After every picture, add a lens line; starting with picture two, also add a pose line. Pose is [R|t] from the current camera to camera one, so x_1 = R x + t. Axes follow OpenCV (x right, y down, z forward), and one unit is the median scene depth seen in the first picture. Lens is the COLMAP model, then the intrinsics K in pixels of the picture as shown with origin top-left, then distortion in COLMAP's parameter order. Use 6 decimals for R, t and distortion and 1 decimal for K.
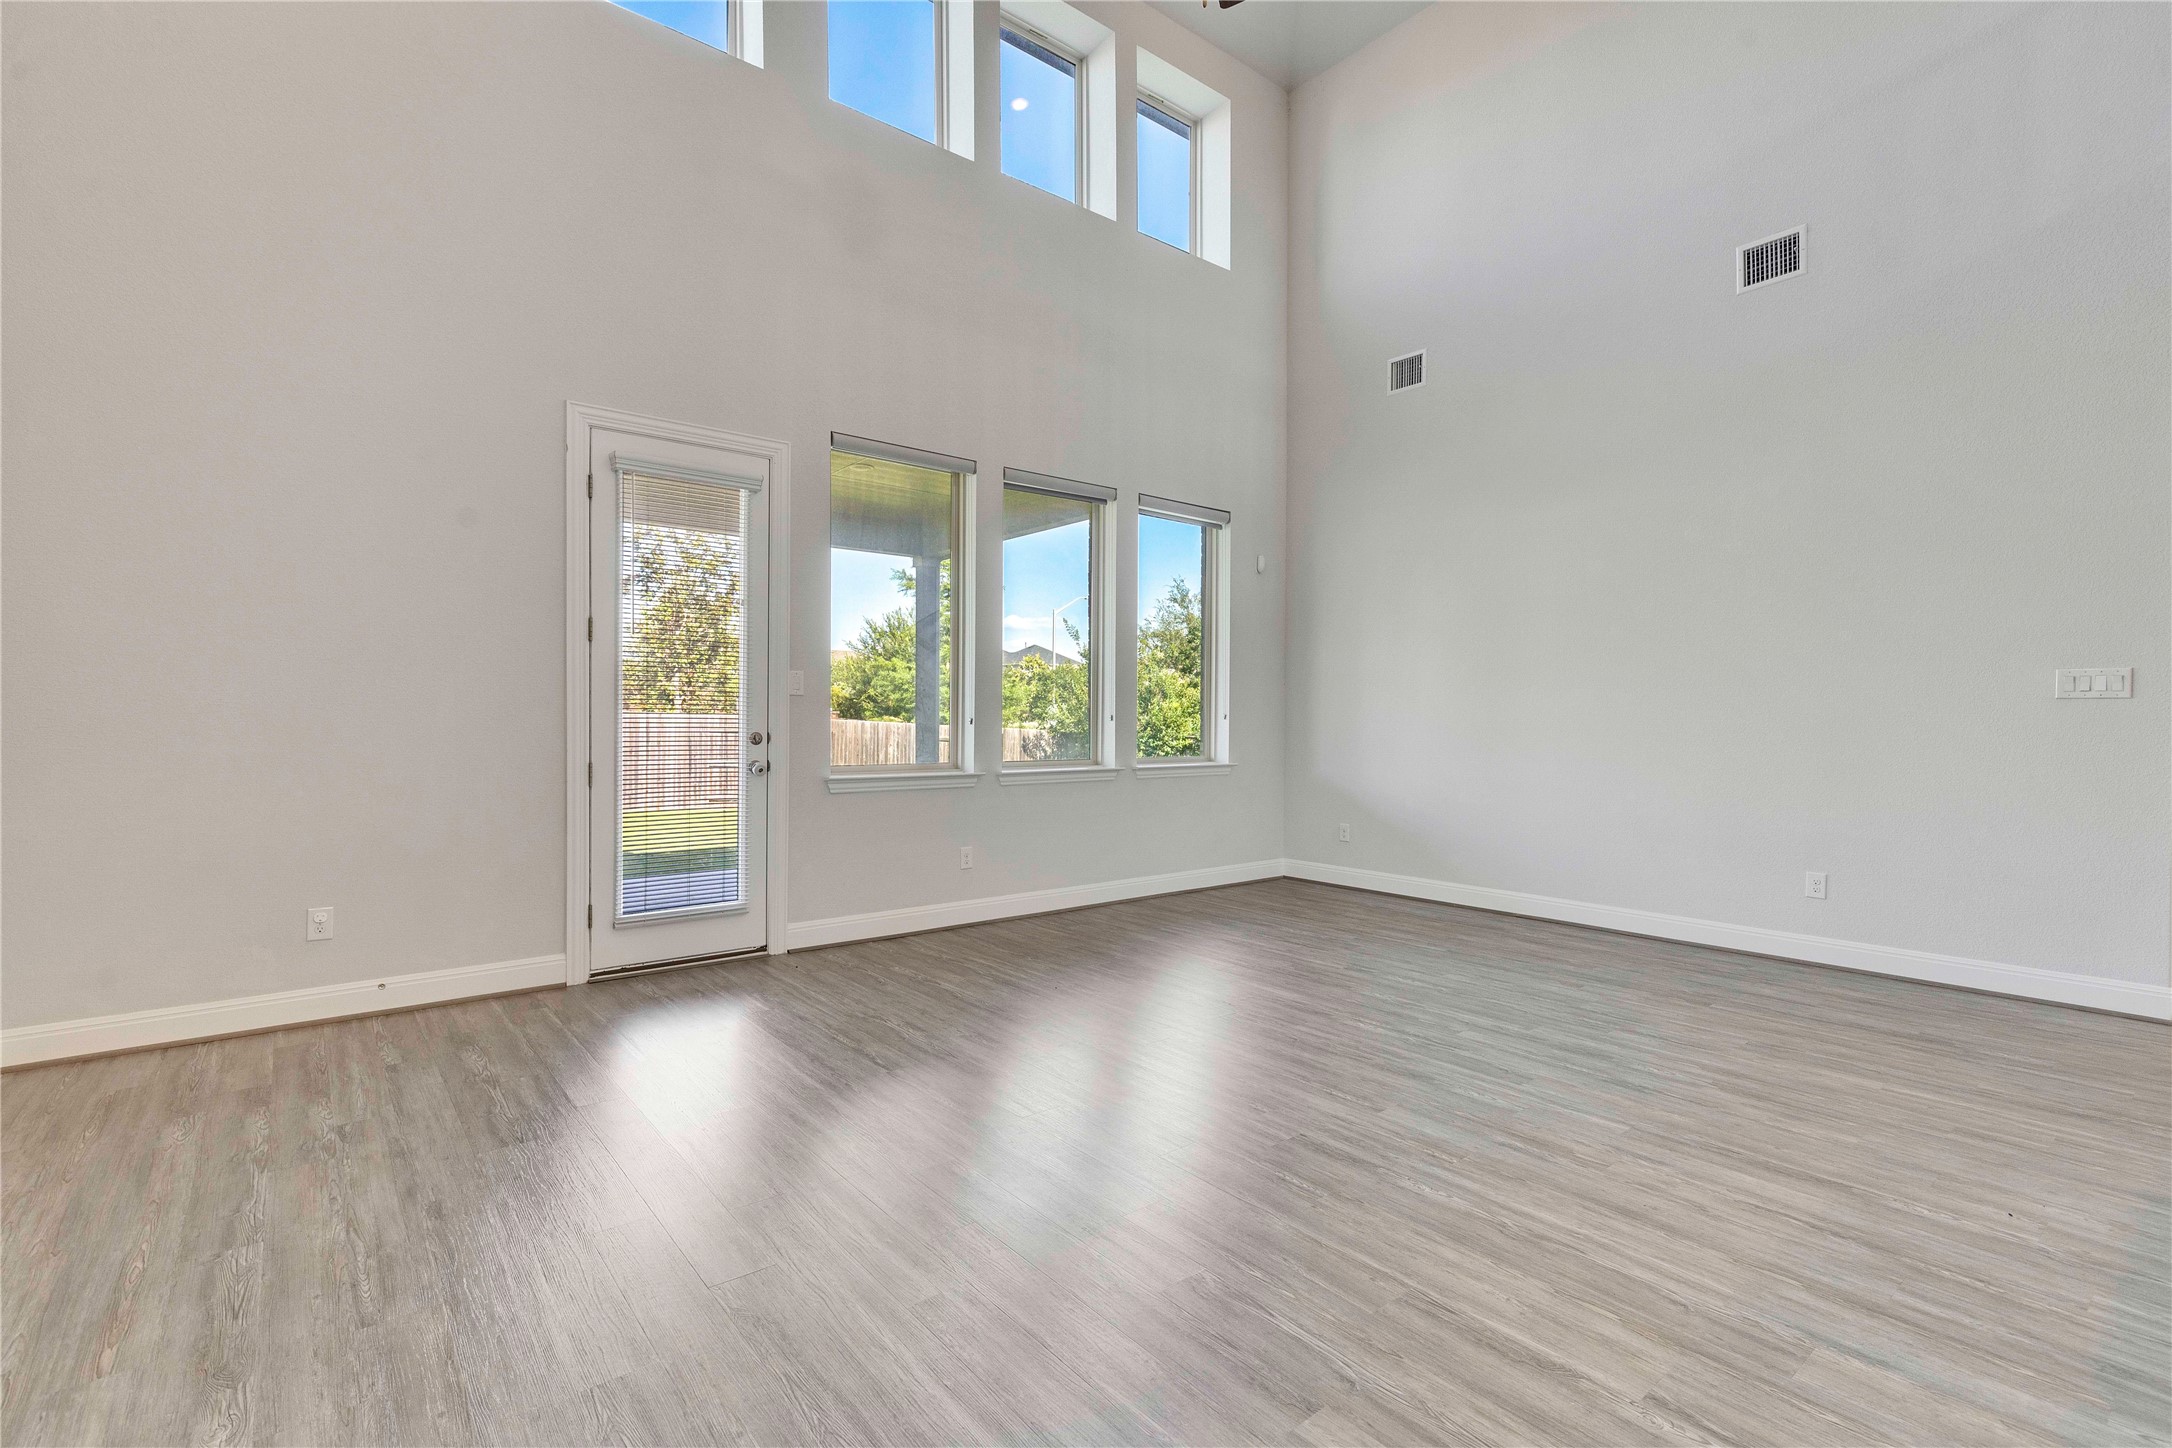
lens RADIAL K [[968.6, 0, 1095.3], [0, 968.6, 720.5], [0, 0, 1]] dist [-0.001596, -0.000063]
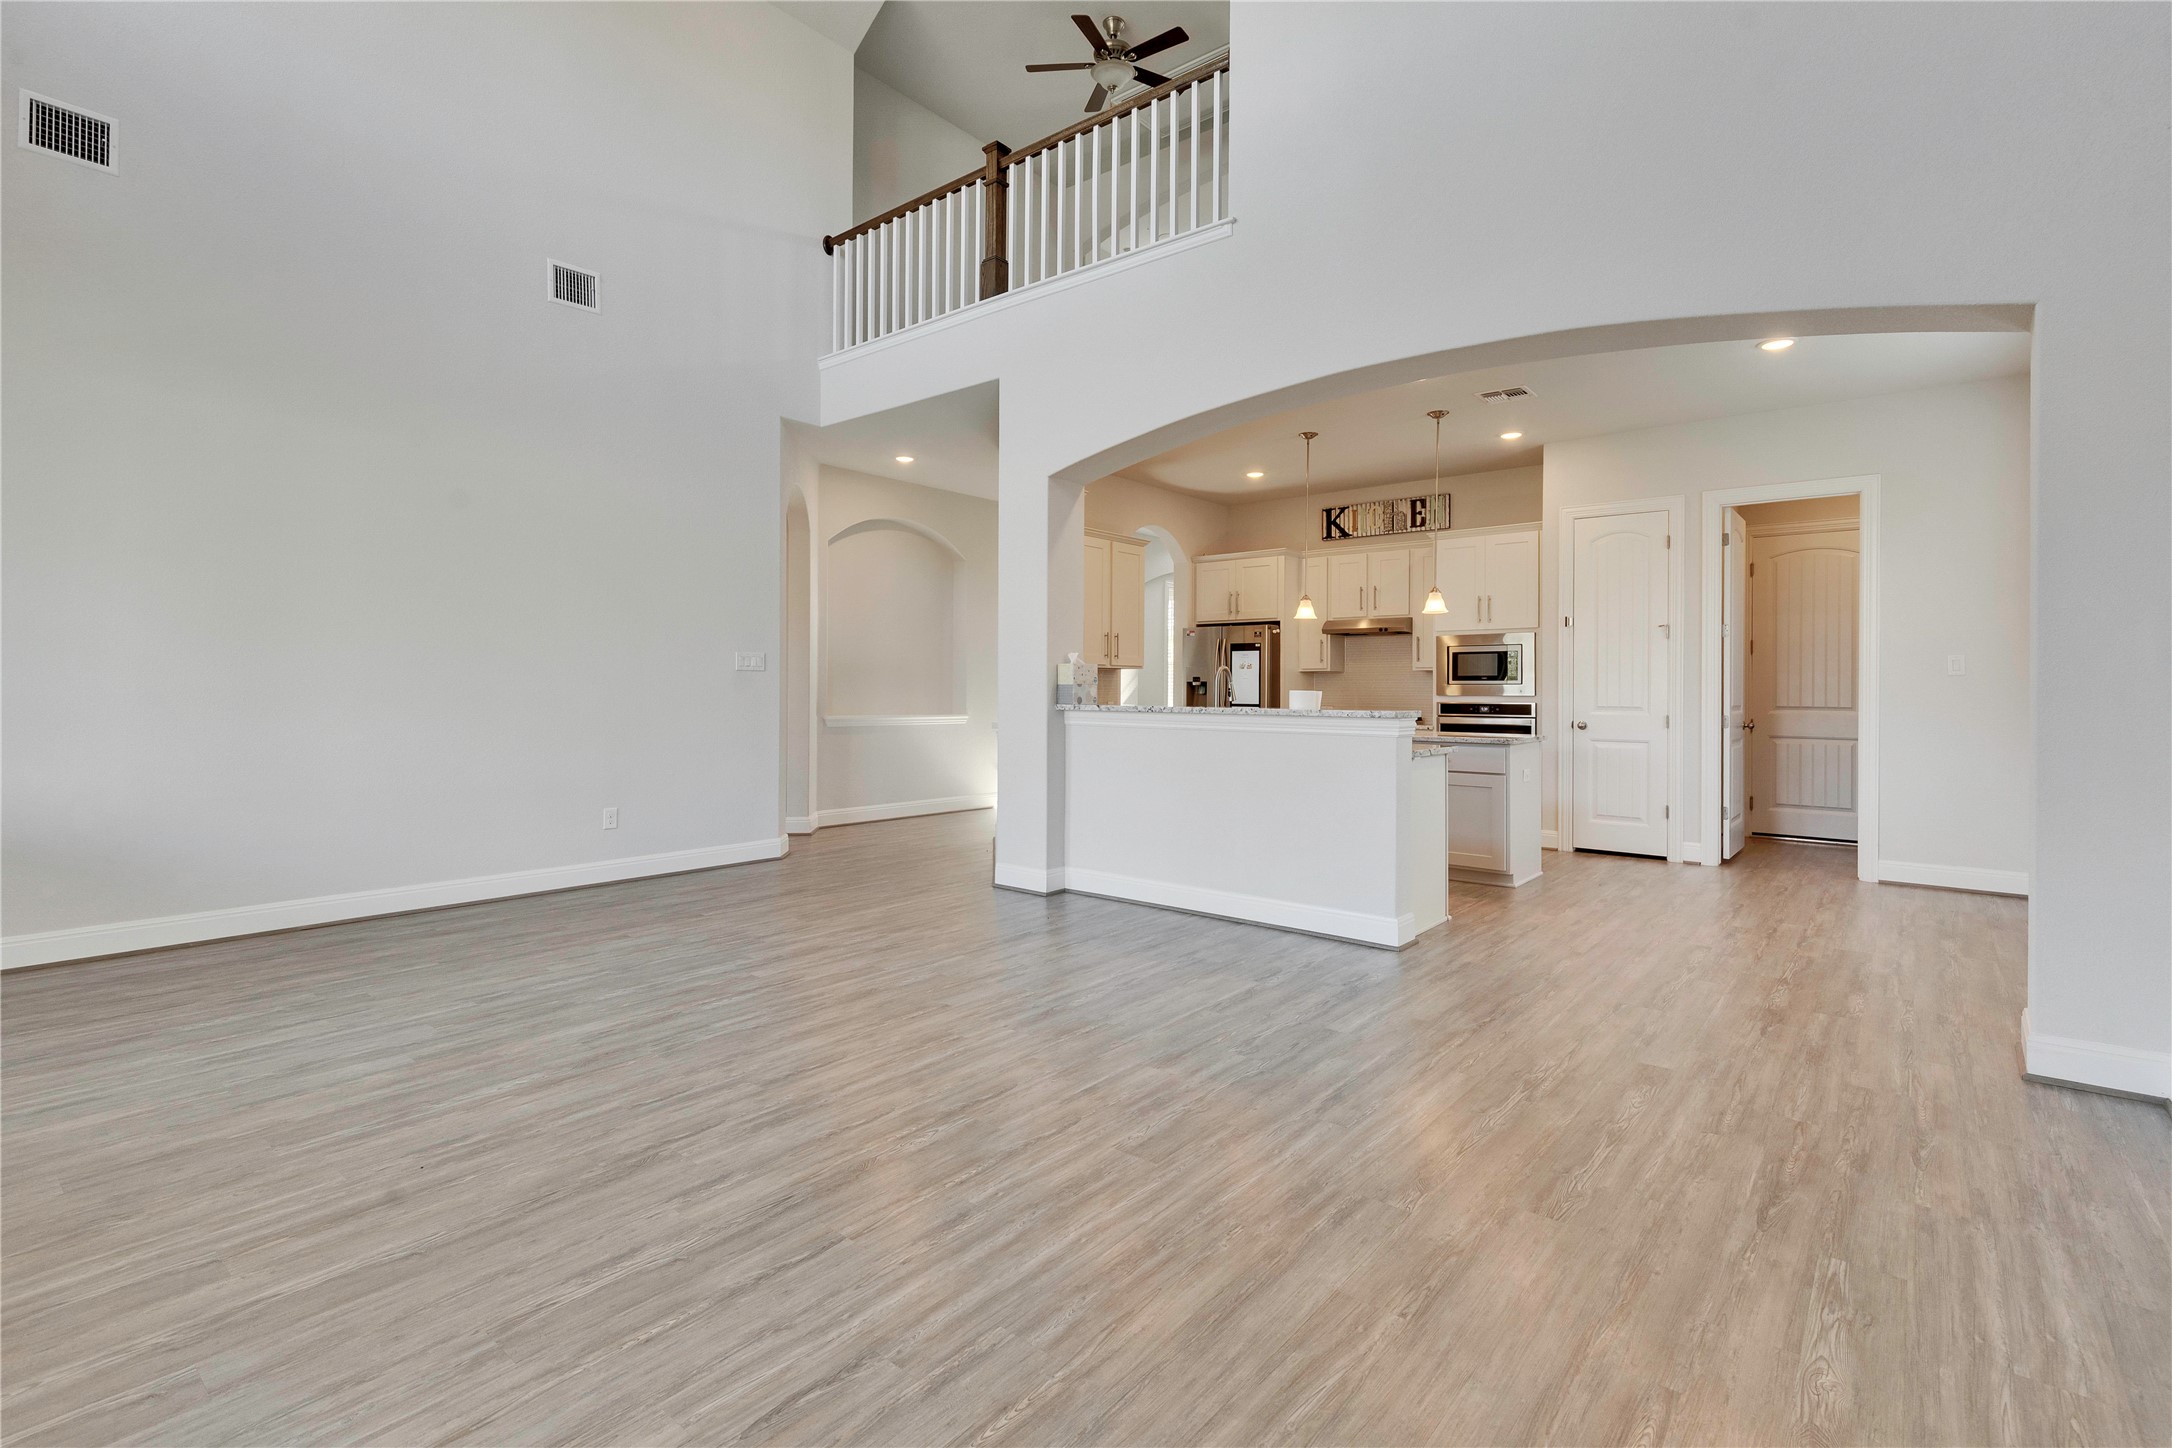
lens RADIAL K [[968.6, 0, 1080.1], [0, 968.6, 681.5], [0, 0, 1]] dist [-0.001596, -0.000063]
pose [[-0.165977, 0.000023, 0.986130, -0.831671], [-0.004275, 0.999991, -0.000743, -0.007874], [-0.986120, -0.004339, -0.165975, 0.910584]]
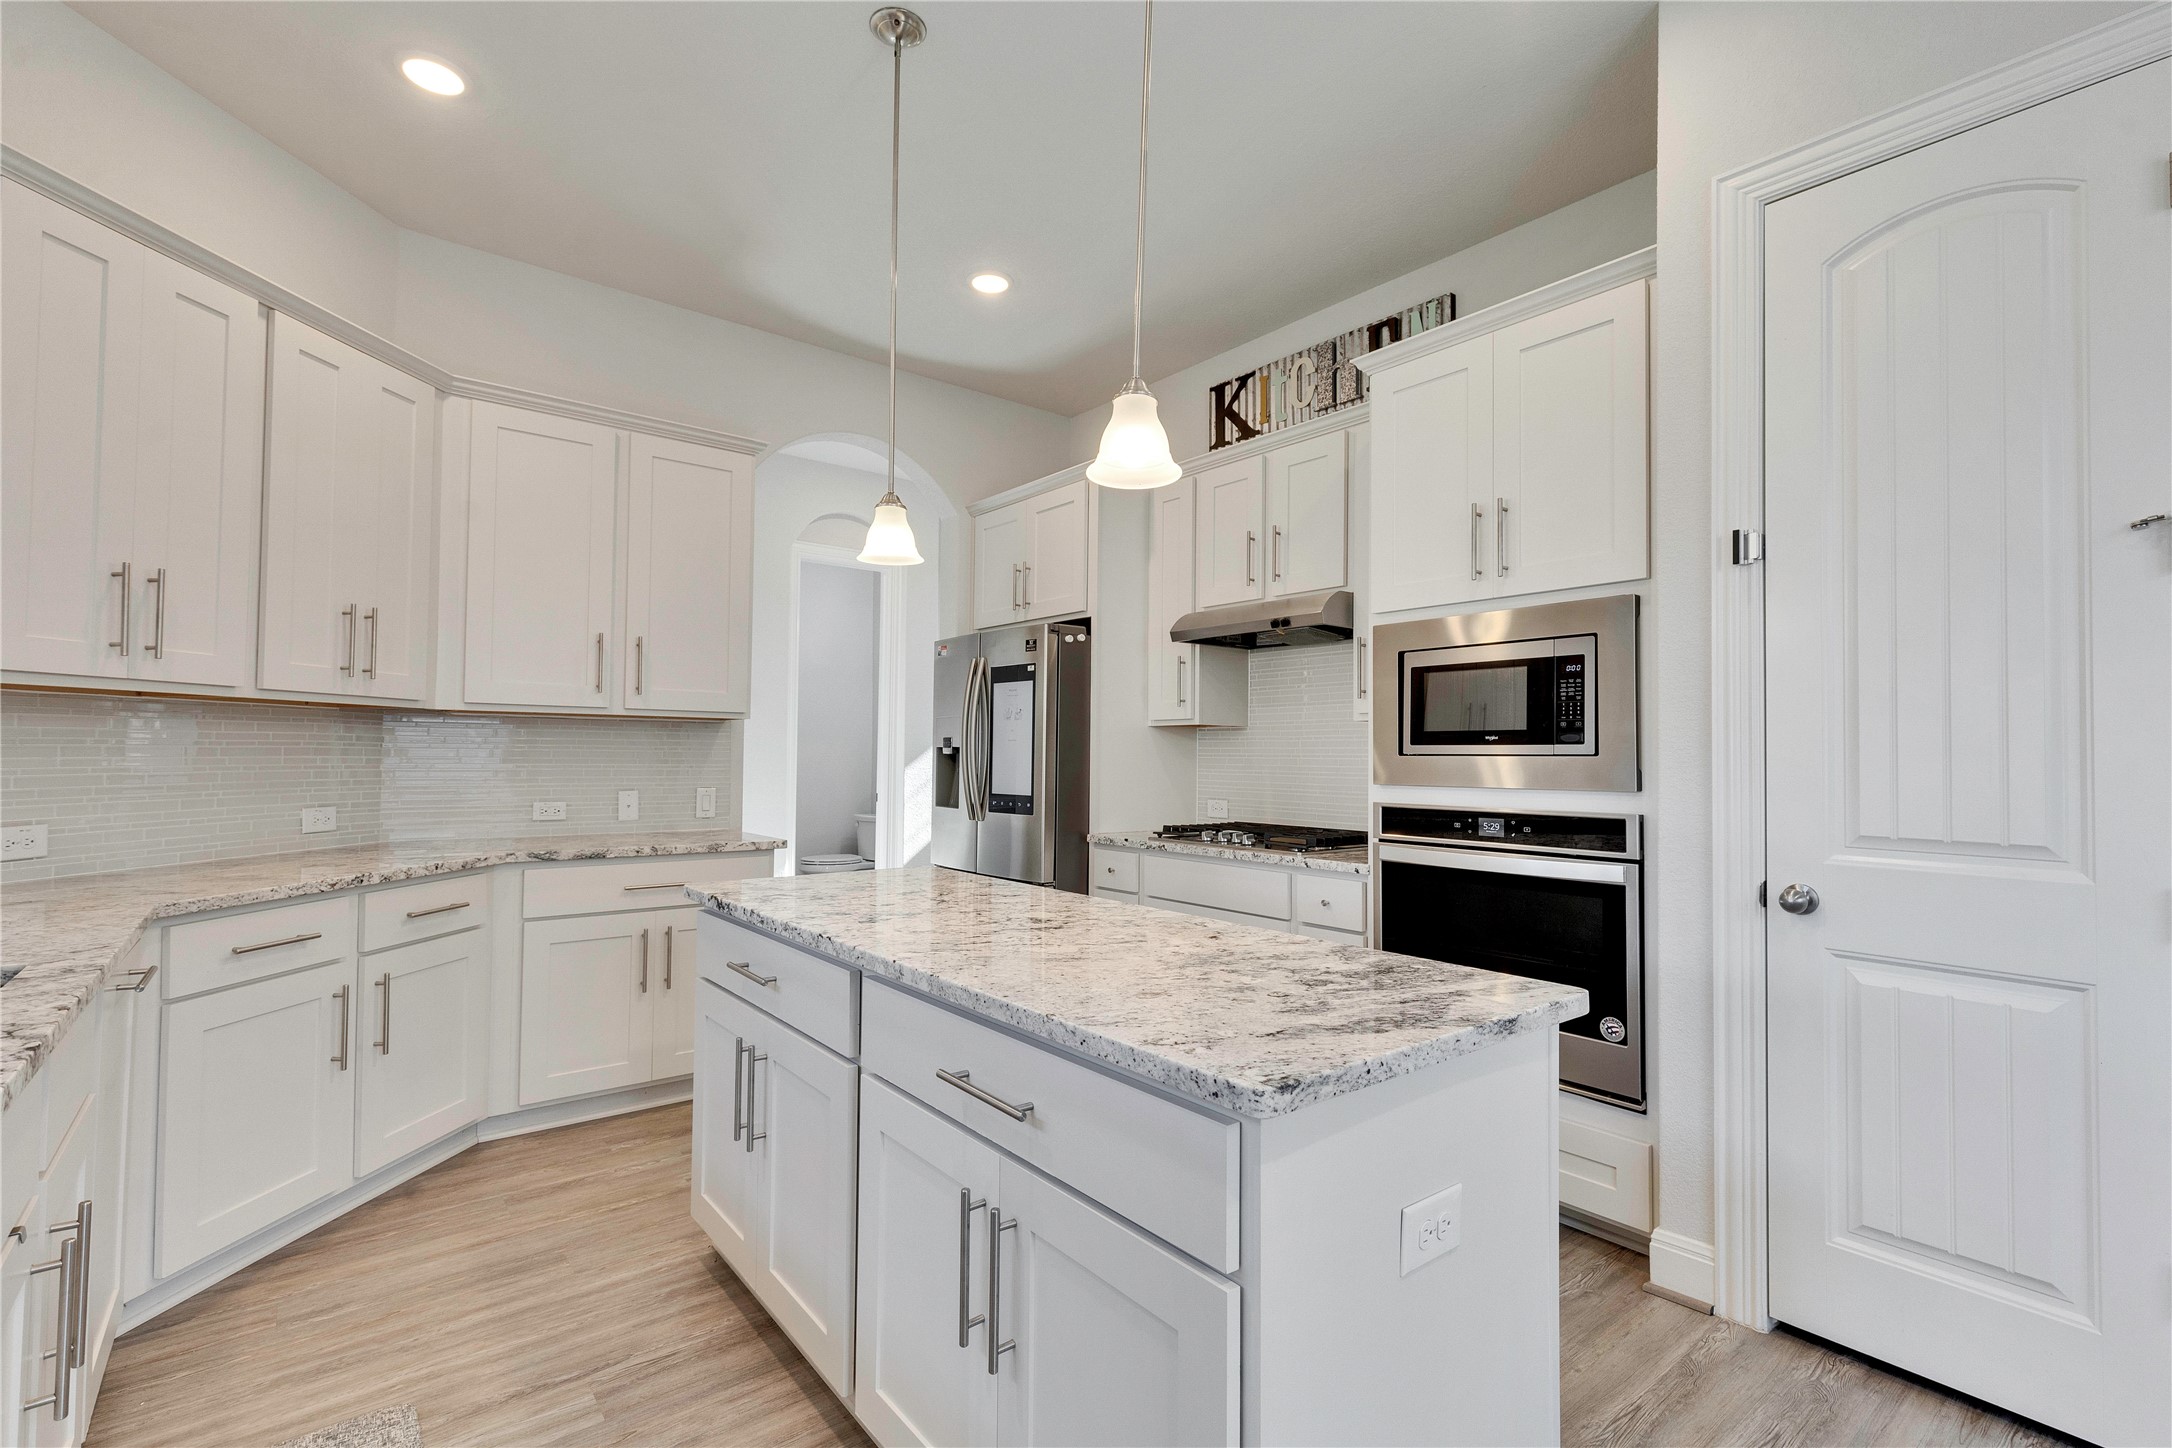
lens RADIAL K [[968.6, 0, 1100.7], [0, 968.6, 729.6], [0, 0, 1]] dist [-0.001596, -0.000063]
pose [[0.001511, 0.017926, 0.999838, -0.406750], [-0.004044, 0.999831, -0.017919, -0.009261], [-0.999991, -0.004017, 0.001583, 0.583696]]
